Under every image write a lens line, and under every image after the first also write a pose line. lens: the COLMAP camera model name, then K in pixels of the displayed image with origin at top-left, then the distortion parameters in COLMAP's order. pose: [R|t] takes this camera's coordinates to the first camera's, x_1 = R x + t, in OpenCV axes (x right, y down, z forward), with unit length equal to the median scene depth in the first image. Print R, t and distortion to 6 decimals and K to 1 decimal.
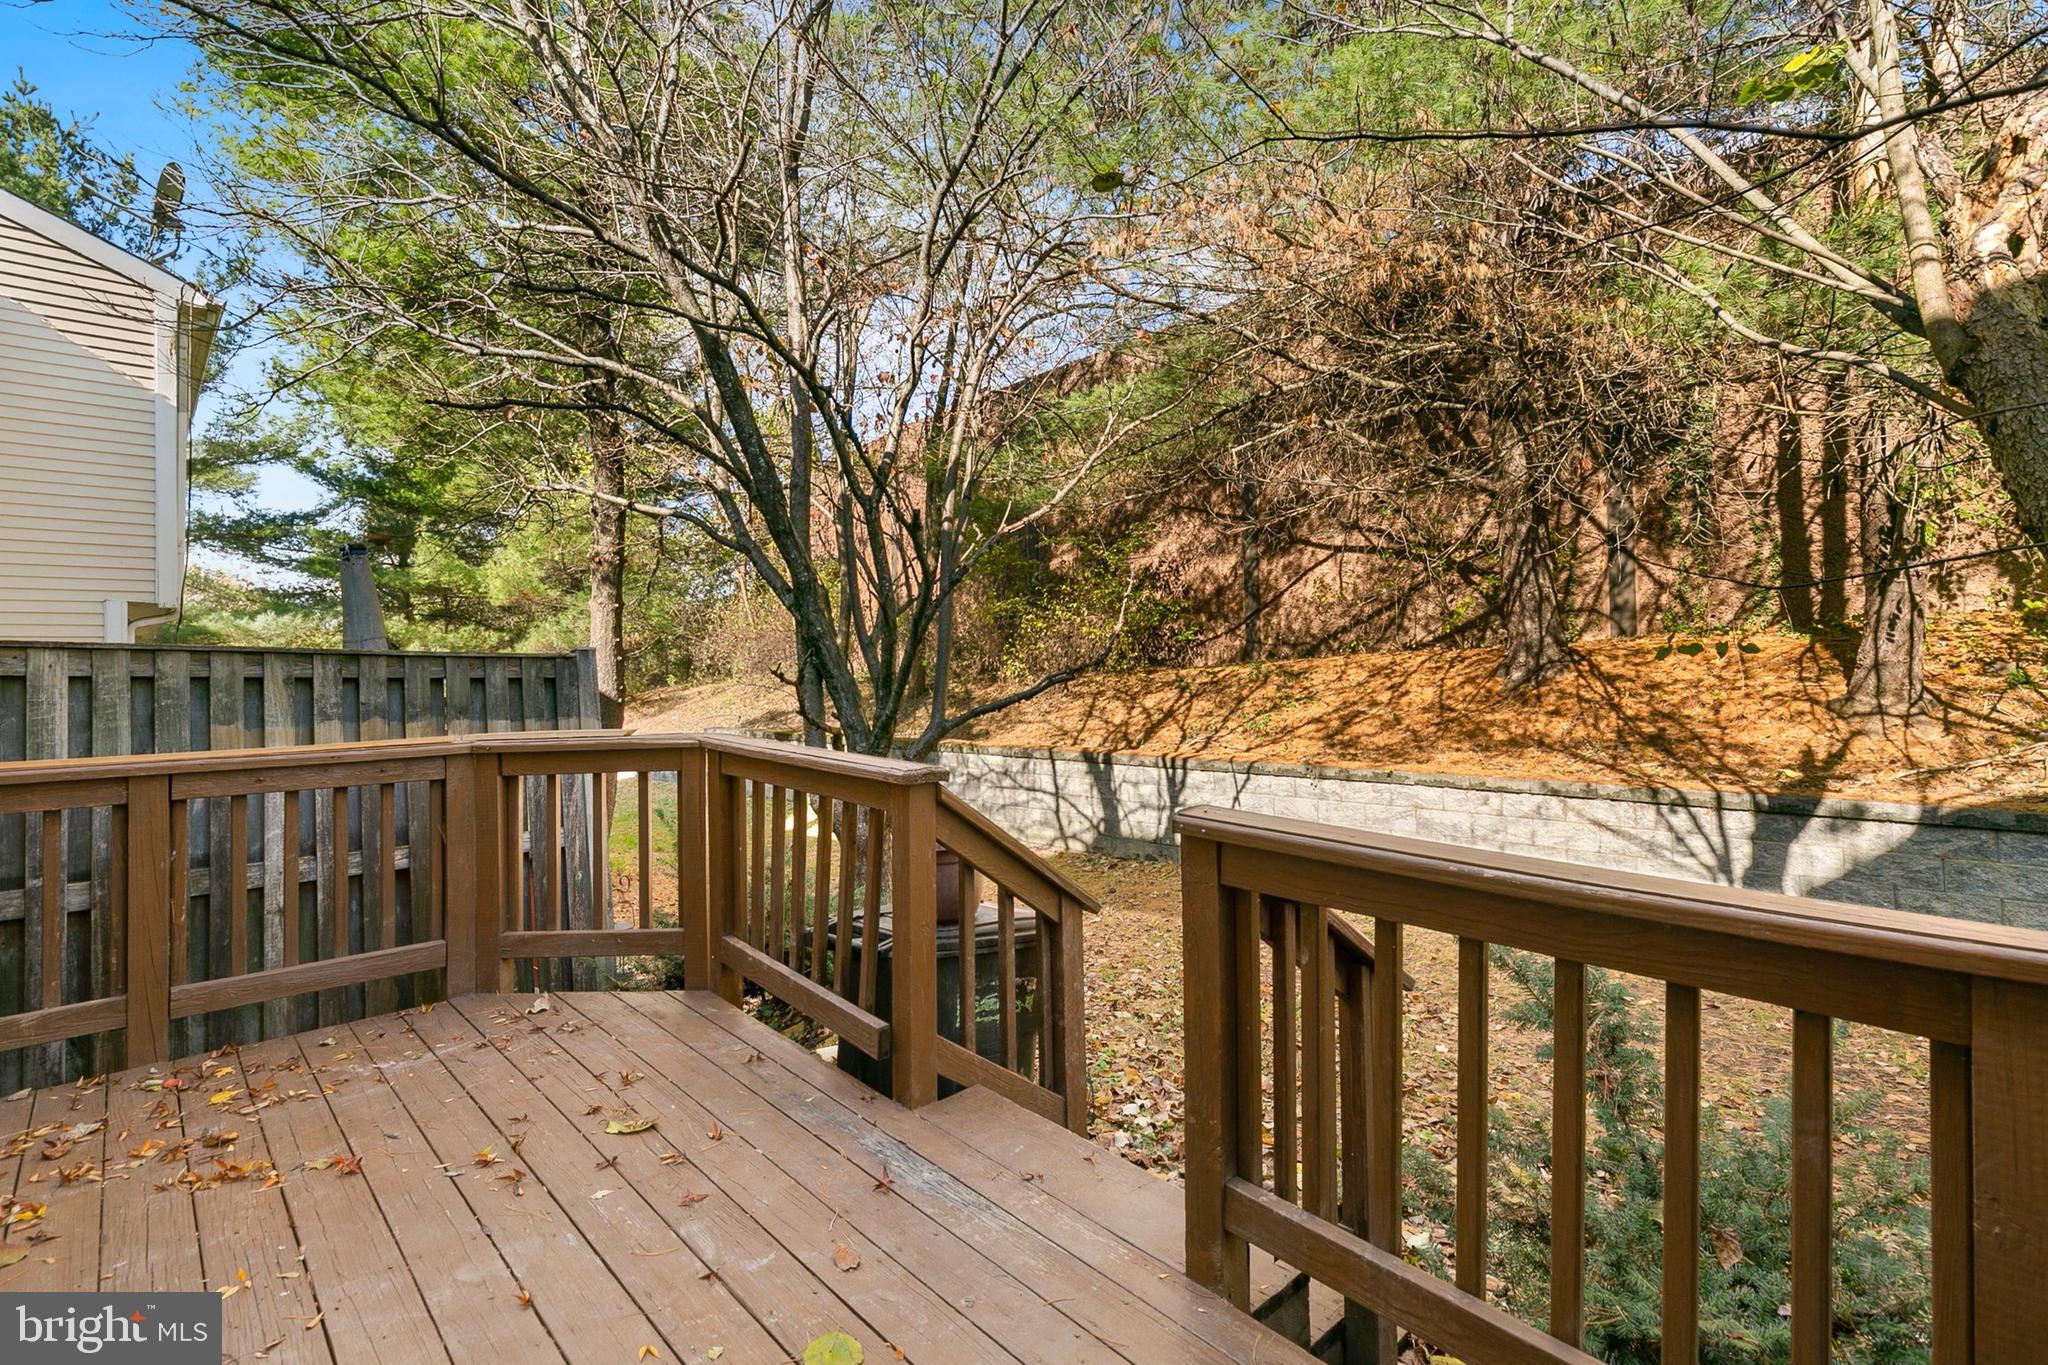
lens RADIAL K [[929.6, 0, 1018.5], [0, 929.6, 674.5], [0, 0, 1]] dist [0.003288, 0.000068]
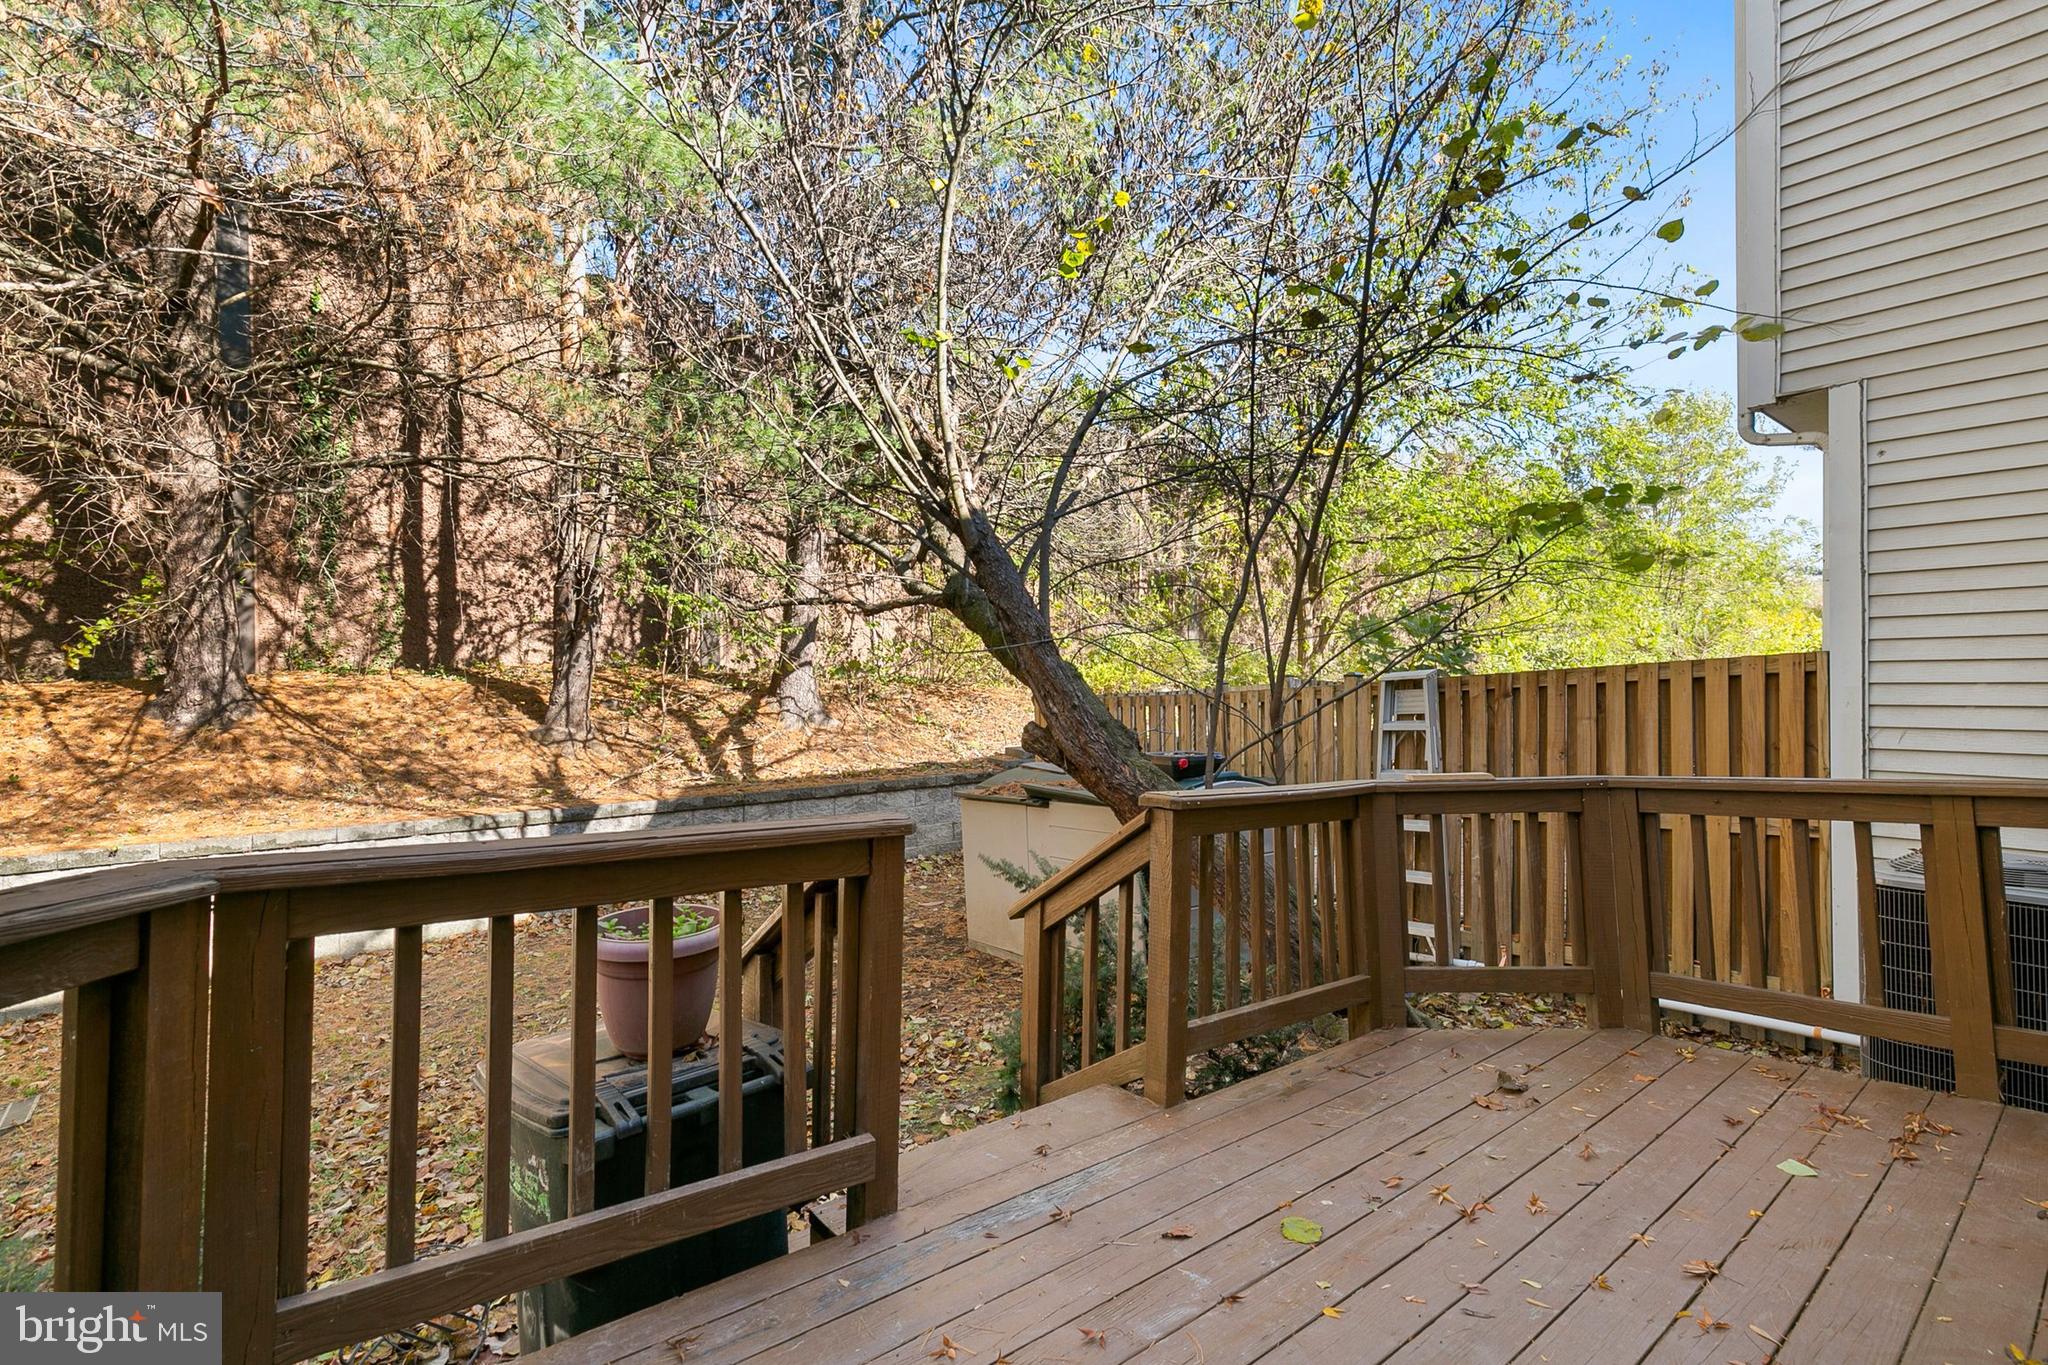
lens RADIAL K [[947.1, 0, 1024.0], [0, 947.1, 682.5], [0, 0, 1]] dist [-0.067539, -0.000042]
pose [[0.087200, 0.018868, 0.996012, -0.208699], [0.020135, 0.999583, -0.020698, 0.001340], [-0.995987, 0.021860, 0.086783, 0.175846]]
